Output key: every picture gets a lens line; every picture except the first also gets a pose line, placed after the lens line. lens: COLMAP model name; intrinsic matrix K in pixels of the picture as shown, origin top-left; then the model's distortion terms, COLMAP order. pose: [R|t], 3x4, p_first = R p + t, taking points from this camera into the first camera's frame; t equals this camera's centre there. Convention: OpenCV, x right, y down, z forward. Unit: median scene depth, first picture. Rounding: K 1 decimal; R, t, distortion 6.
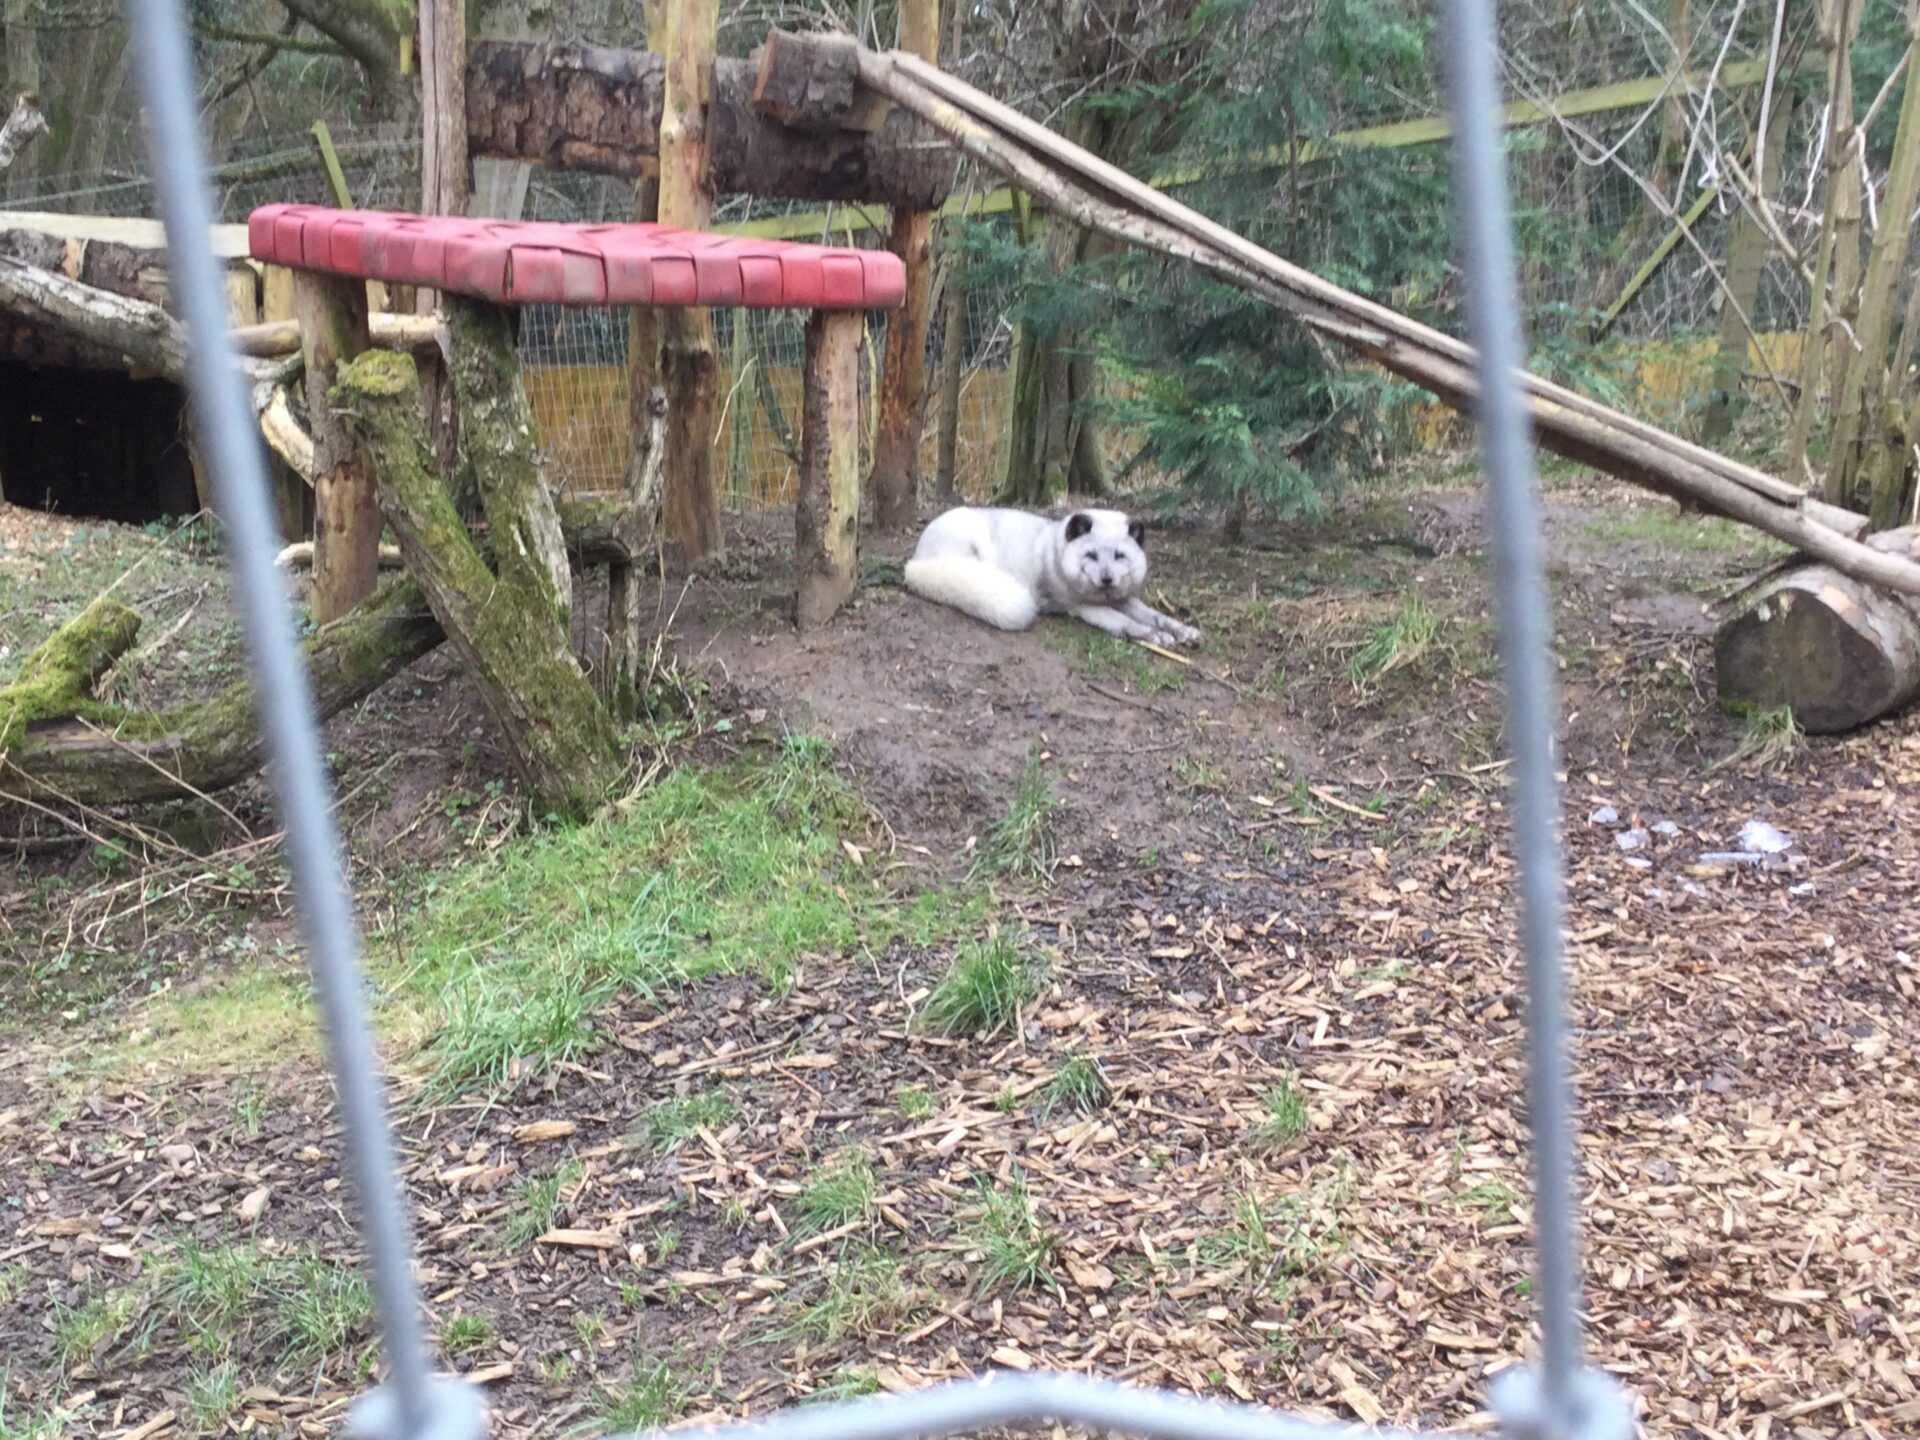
lens RADIAL K [[2794.4, 0, 960.0], [0, 2794.4, 720.0], [0, 0, 1]] dist [0.009618, 1.312036]
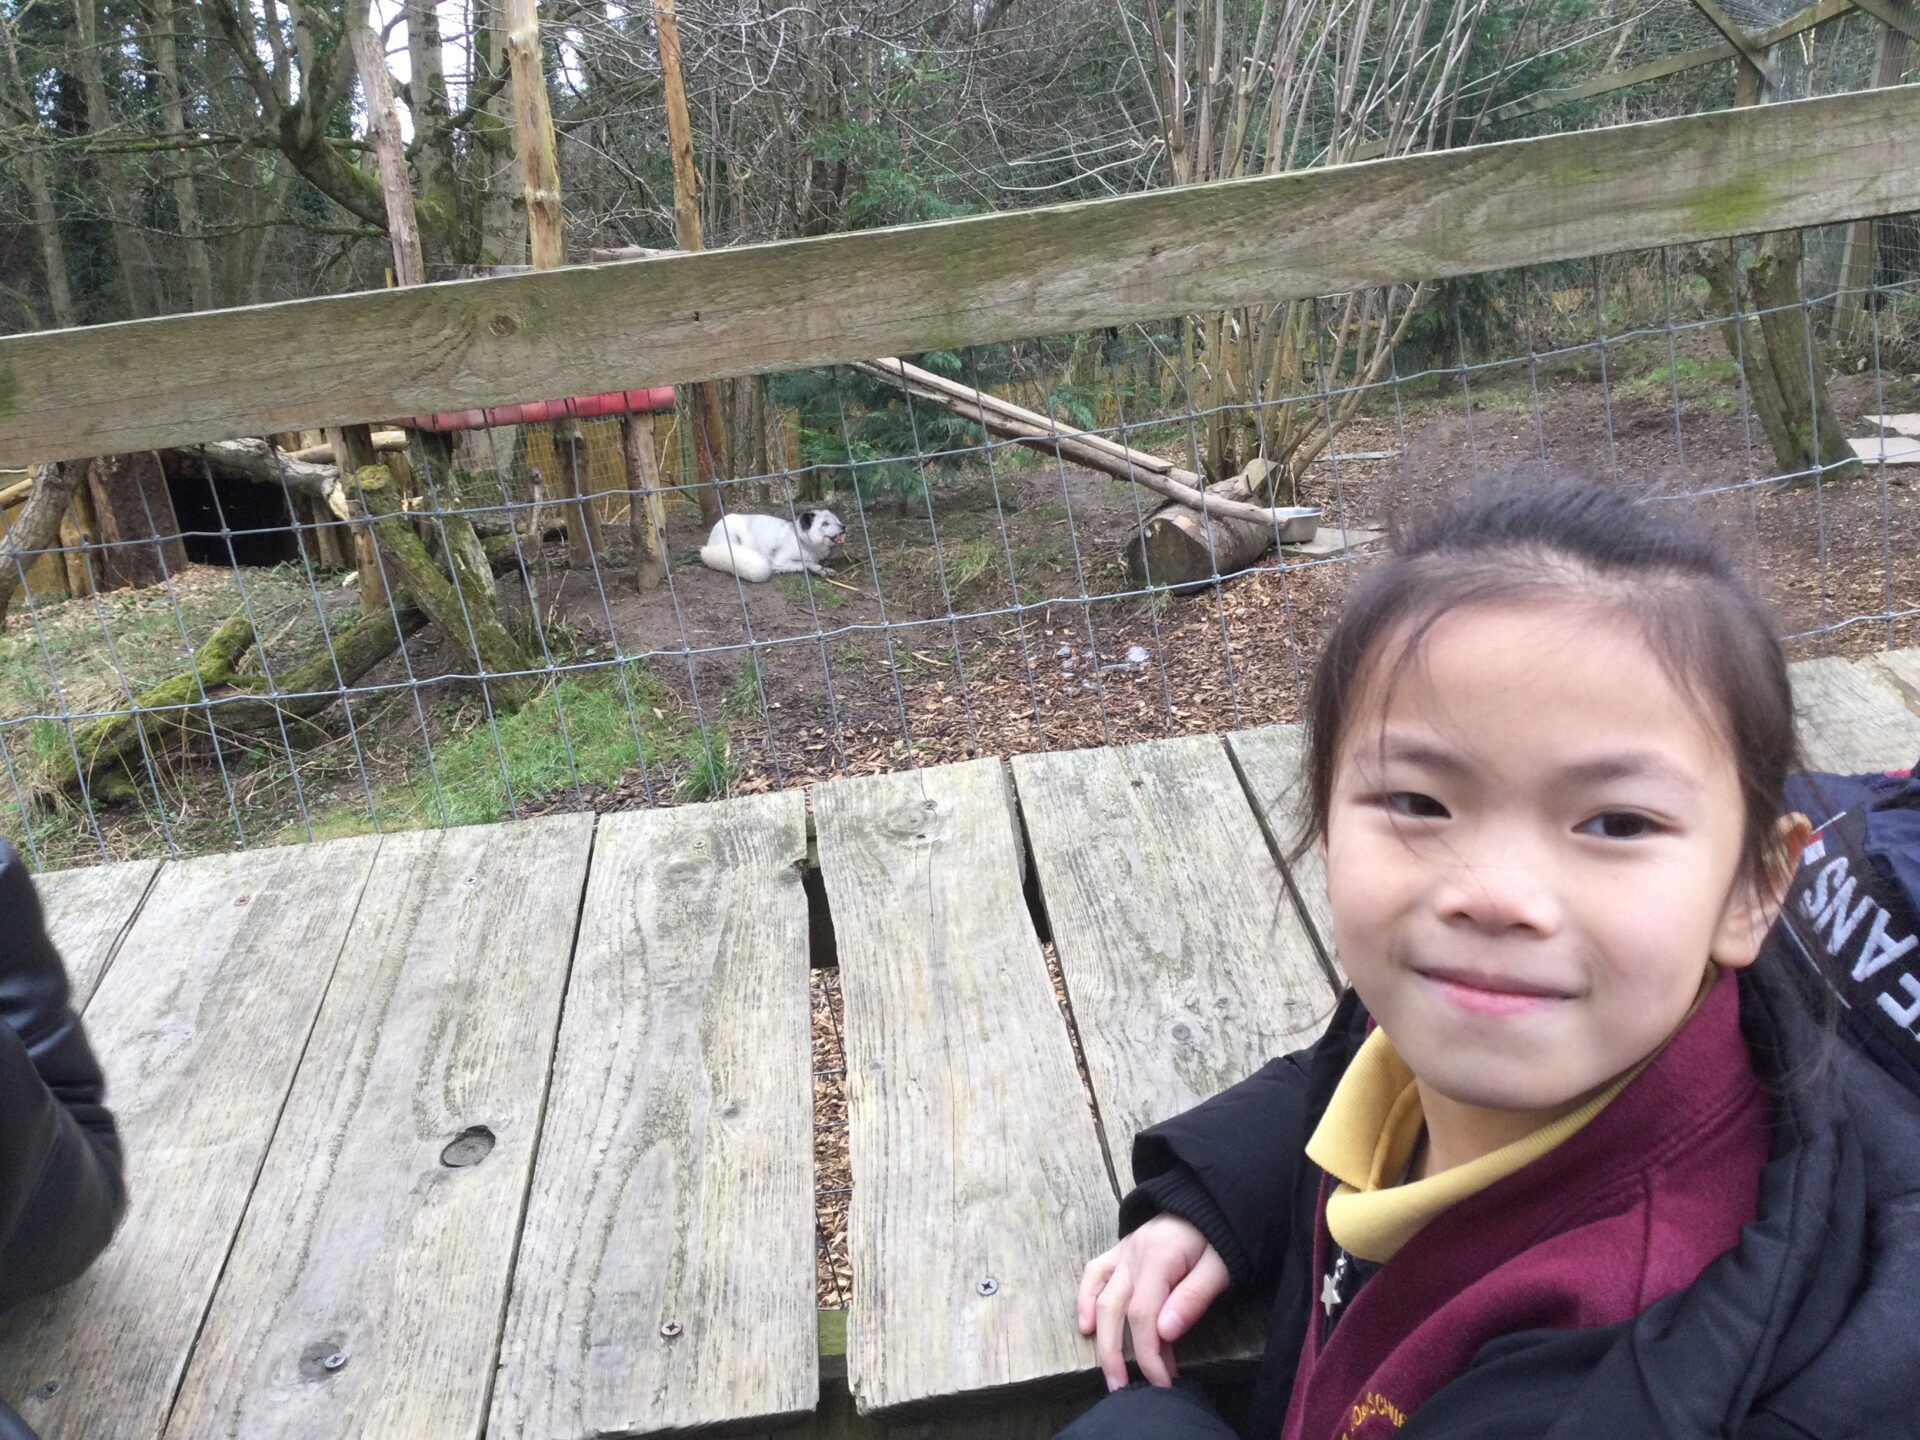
lens RADIAL K [[1823.3, 0, 960.0], [0, 1823.3, 720.0], [0, 0, 1]] dist [0.137261, -0.192893]
pose [[0.993580, -0.105627, 0.040518, 0.104195], [0.103293, 0.993079, 0.055905, 0.004136], [-0.046143, -0.051360, 0.997614, -0.210018]]
